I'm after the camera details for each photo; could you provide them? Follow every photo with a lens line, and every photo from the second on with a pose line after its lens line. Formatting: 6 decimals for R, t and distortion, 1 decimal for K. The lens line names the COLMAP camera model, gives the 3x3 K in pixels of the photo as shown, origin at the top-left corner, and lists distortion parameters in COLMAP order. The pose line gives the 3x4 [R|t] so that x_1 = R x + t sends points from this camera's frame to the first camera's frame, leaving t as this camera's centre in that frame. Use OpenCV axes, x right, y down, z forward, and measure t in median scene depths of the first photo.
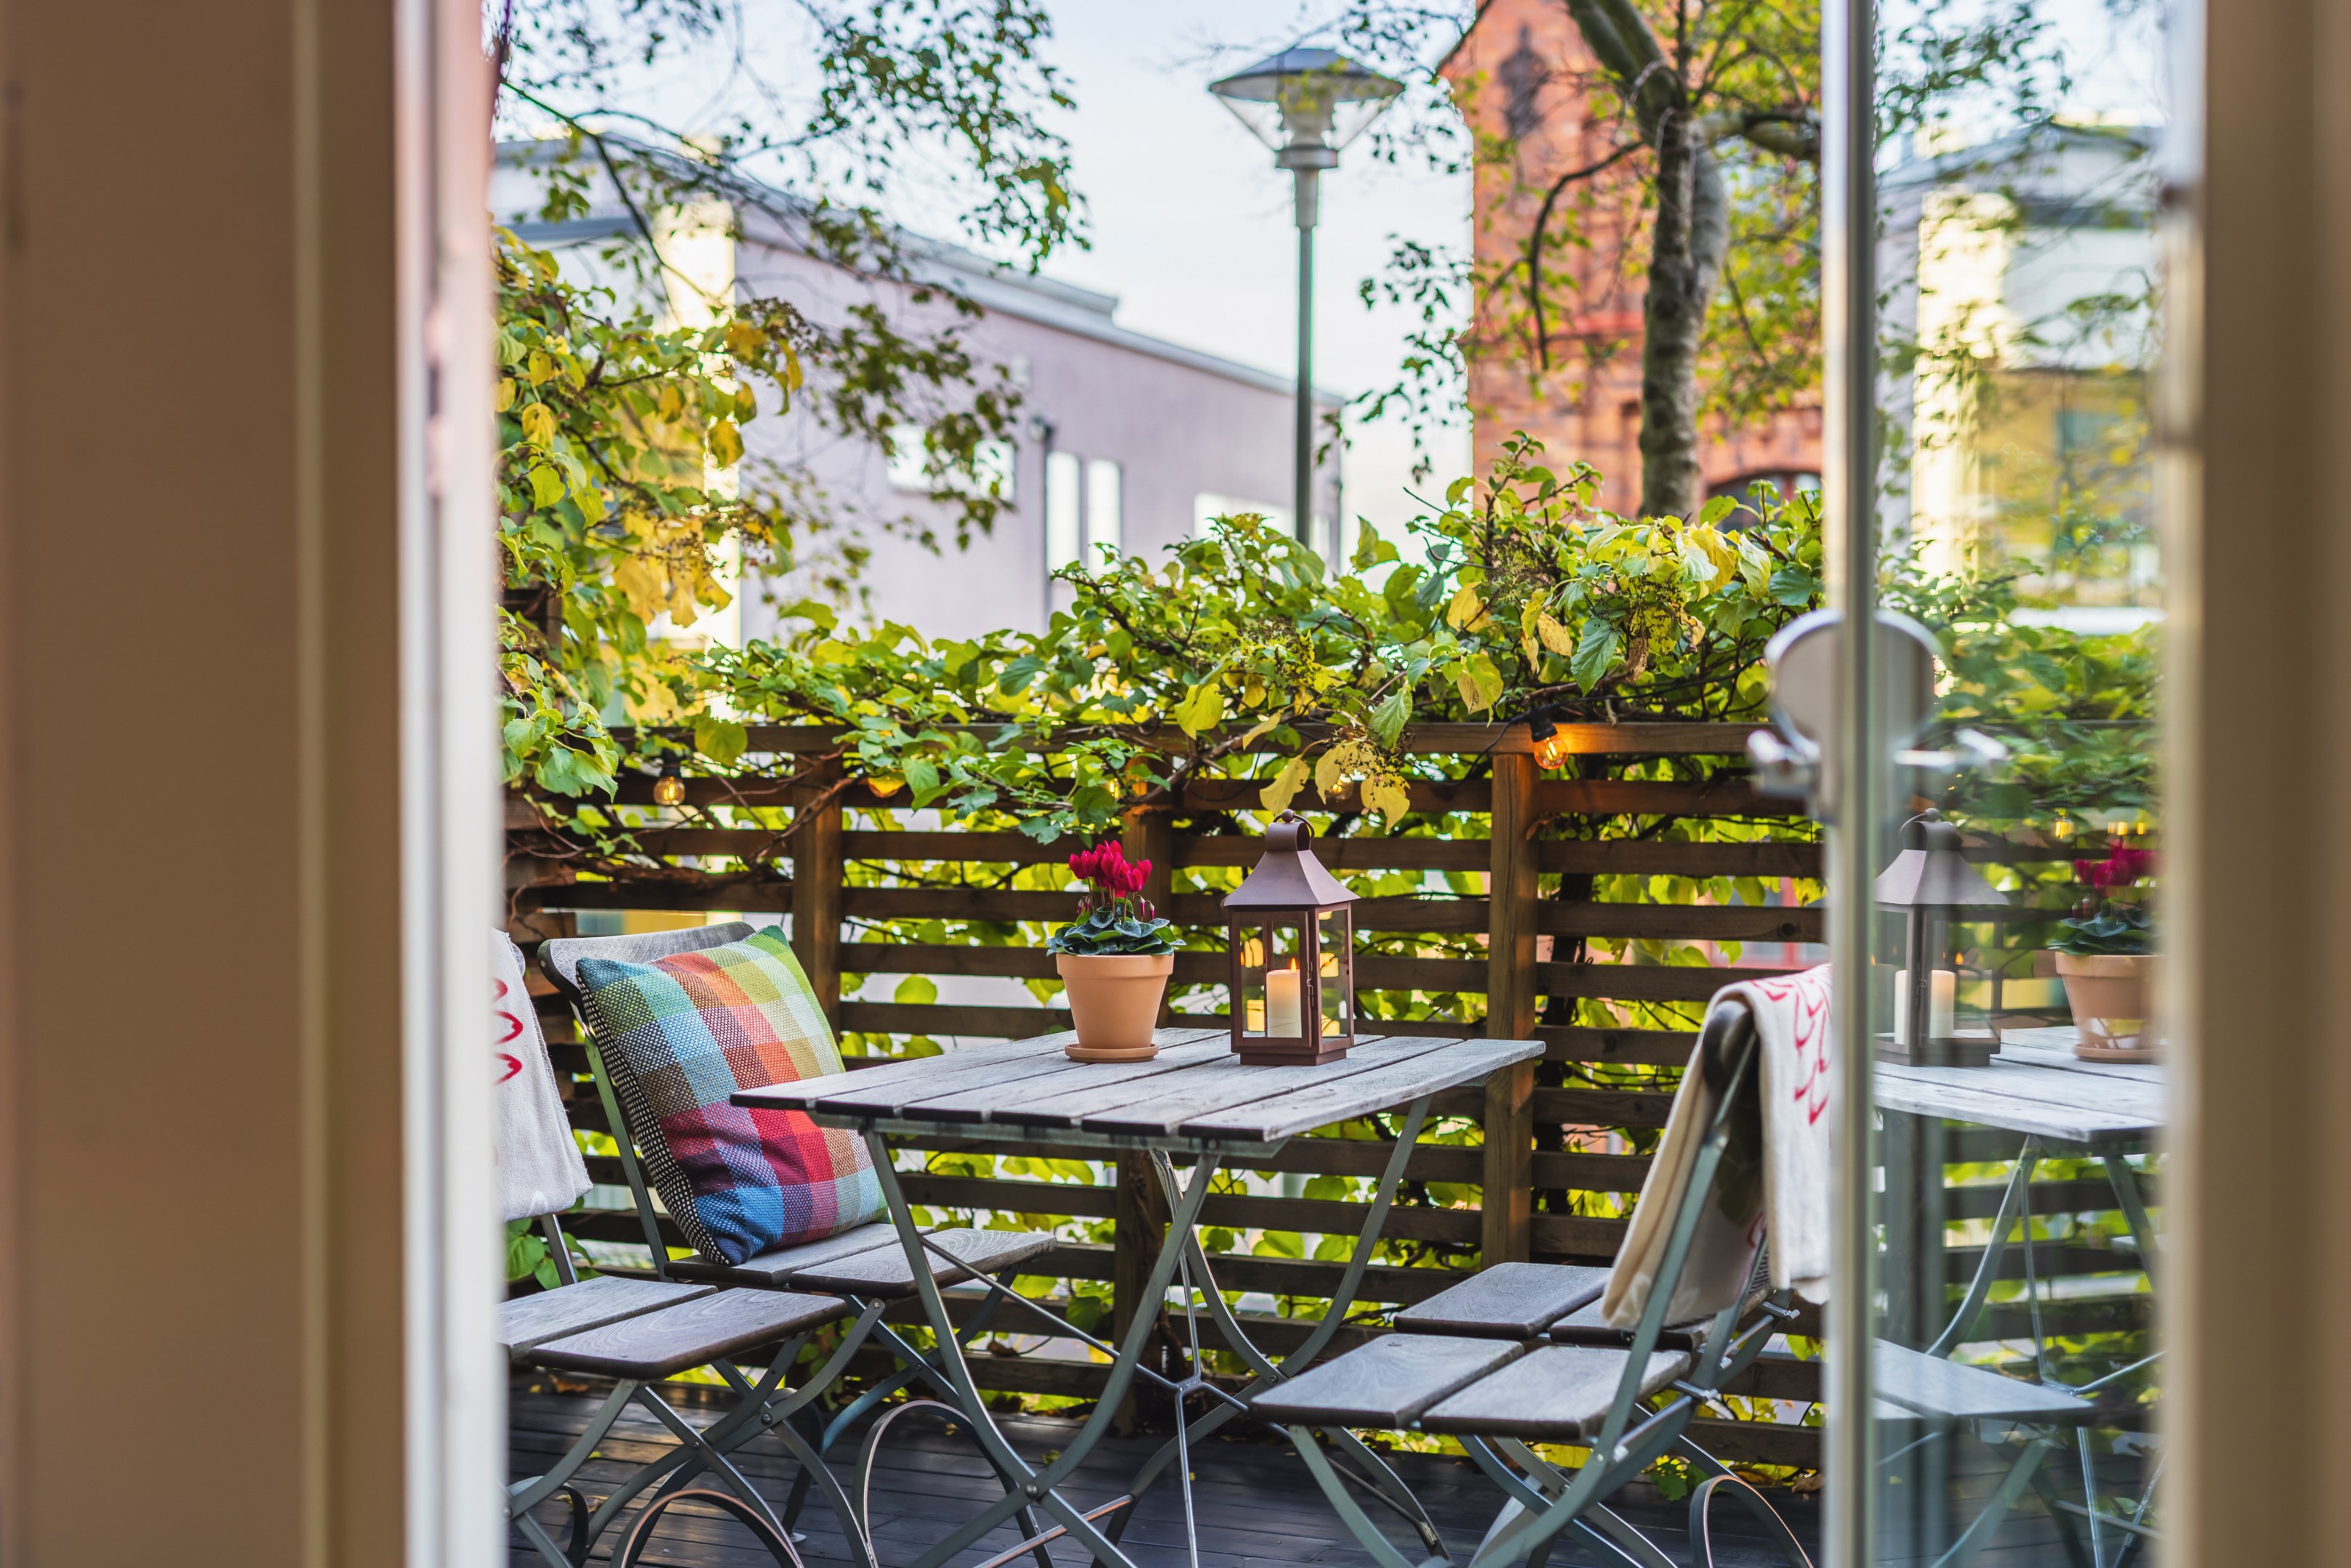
lens RADIAL K [[3298.0, 0, 1175.9], [0, 3298.0, 782.8], [0, 0, 1]] dist [-0.003641, 0.000000]
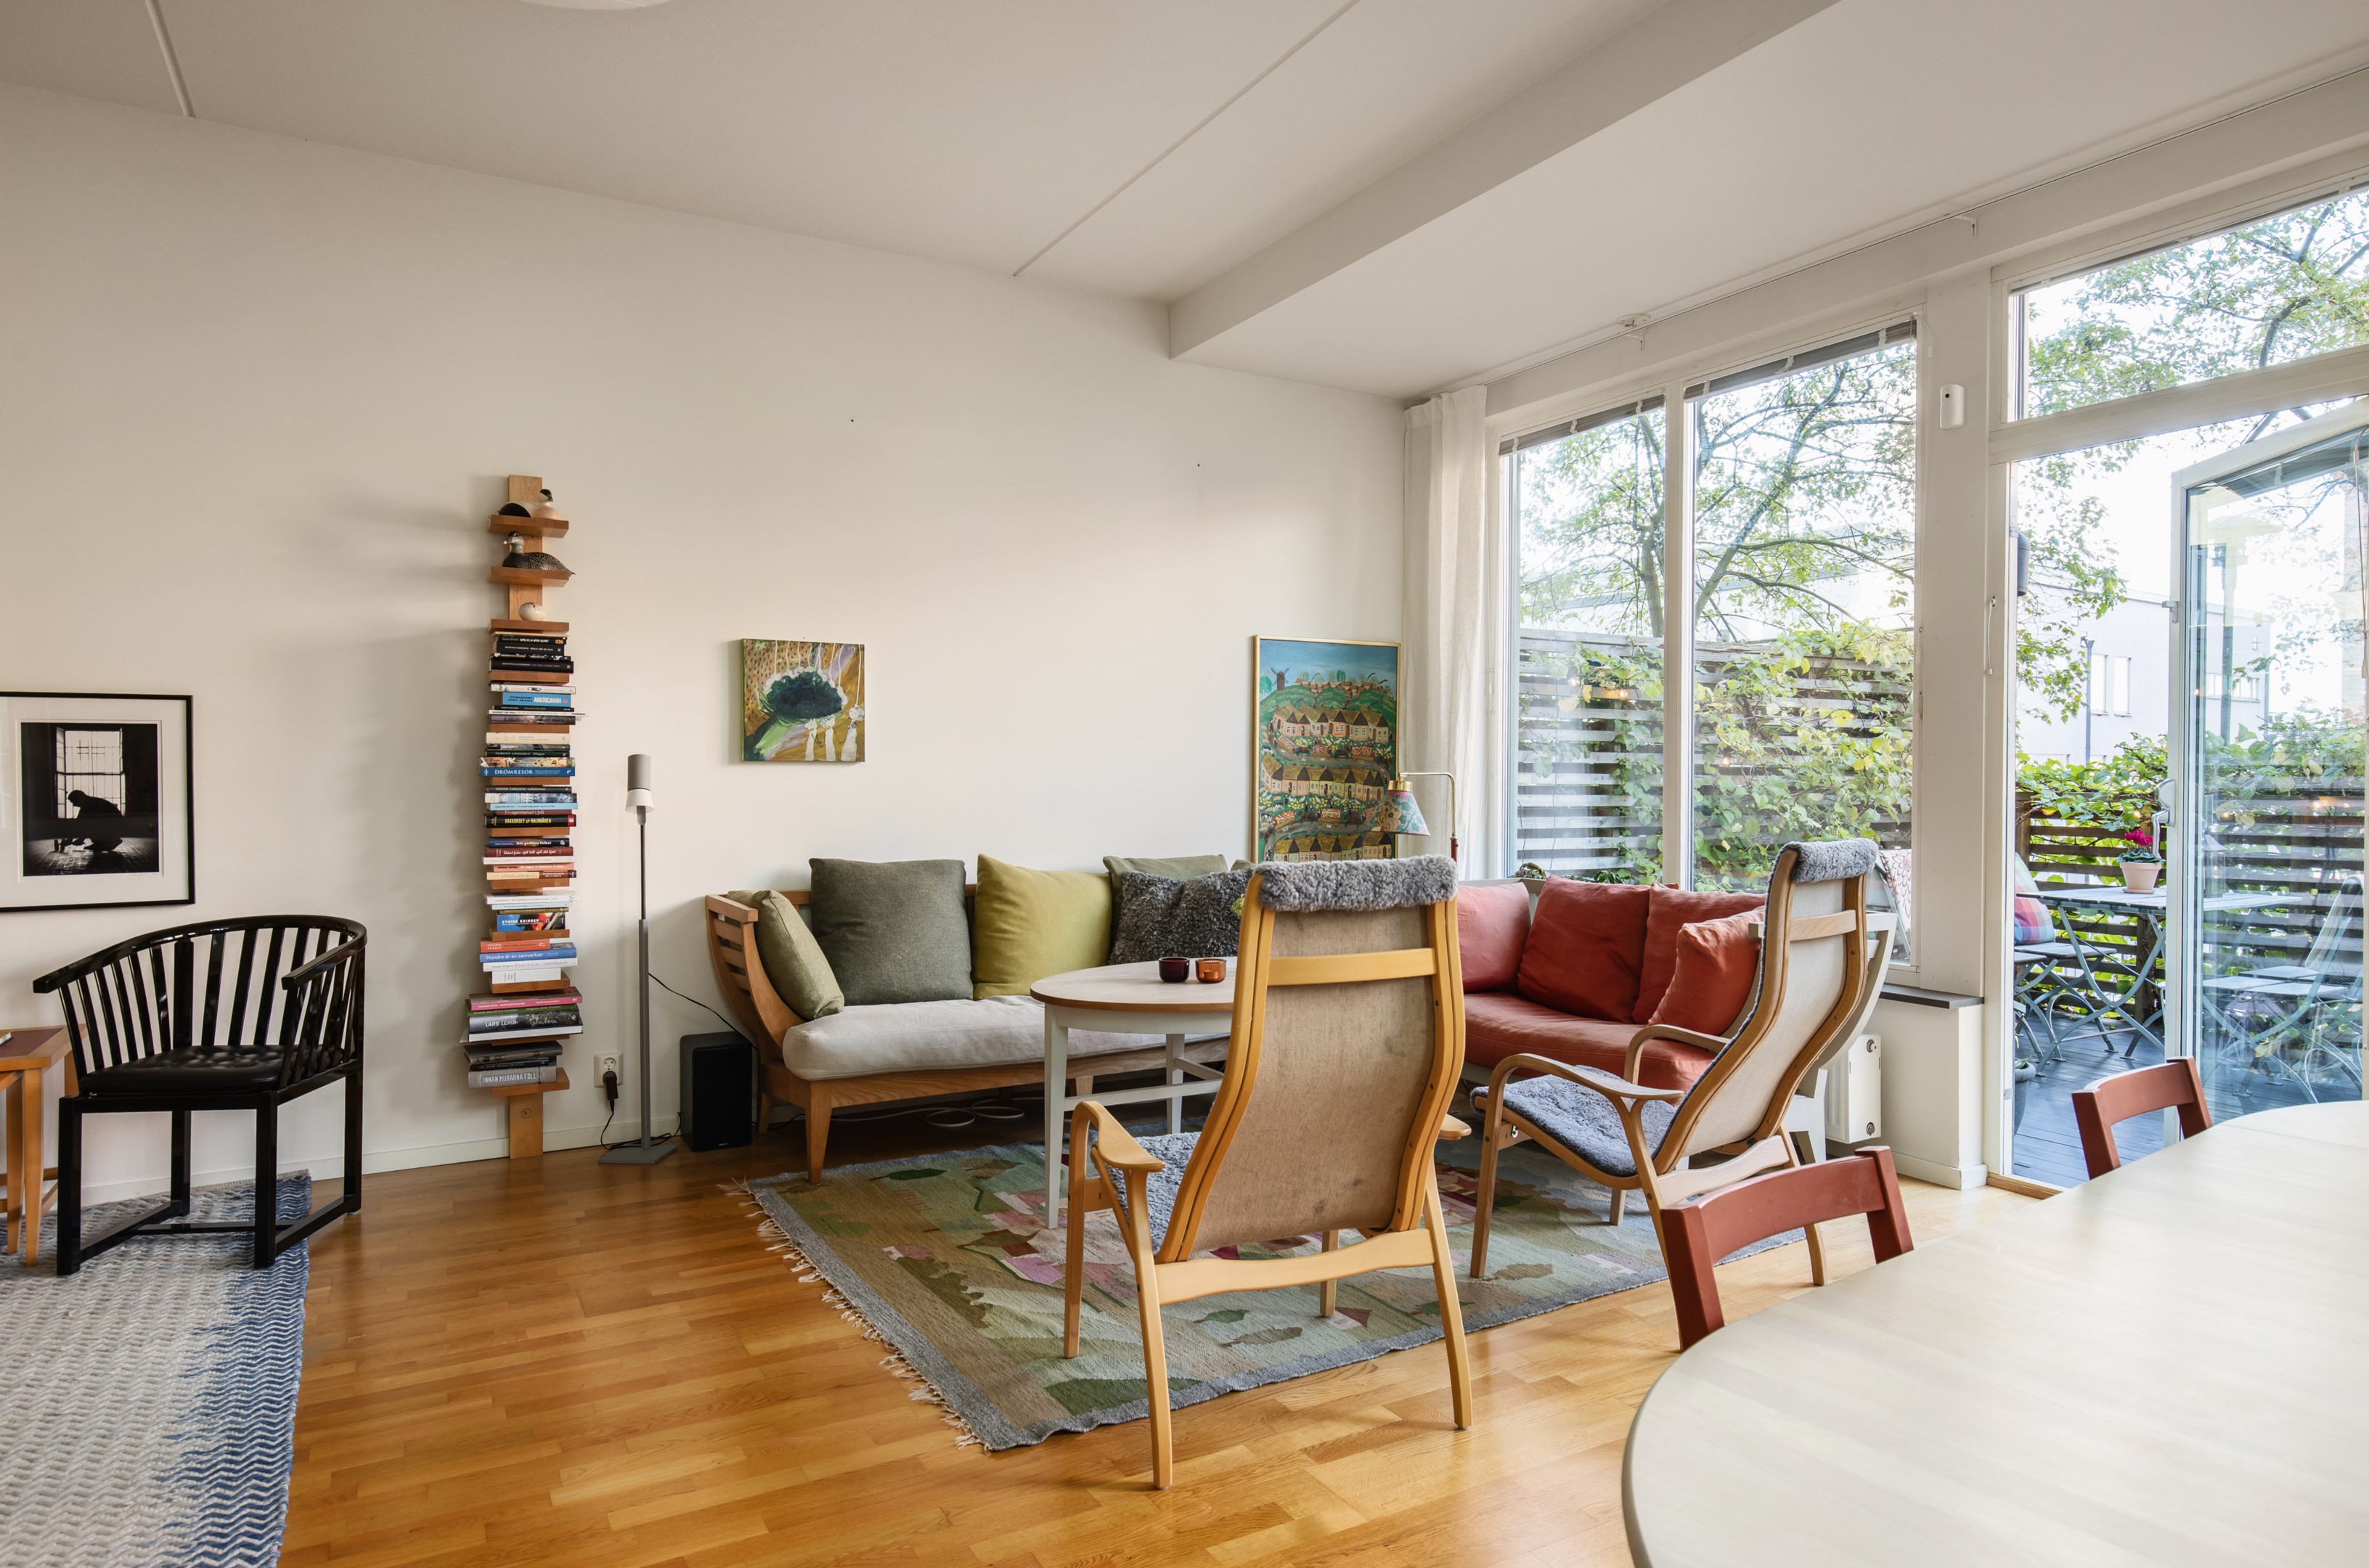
lens RADIAL K [[1385.5, 0, 1195.6], [0, 1385.5, 803.4], [0, 0, 1]] dist [0.005408, -0.001145]
pose [[0.821772, 0.017329, -0.569552, -0.002737], [-0.016479, 0.999842, 0.006645, -0.002359], [0.569577, 0.003925, 0.821928, -0.548543]]
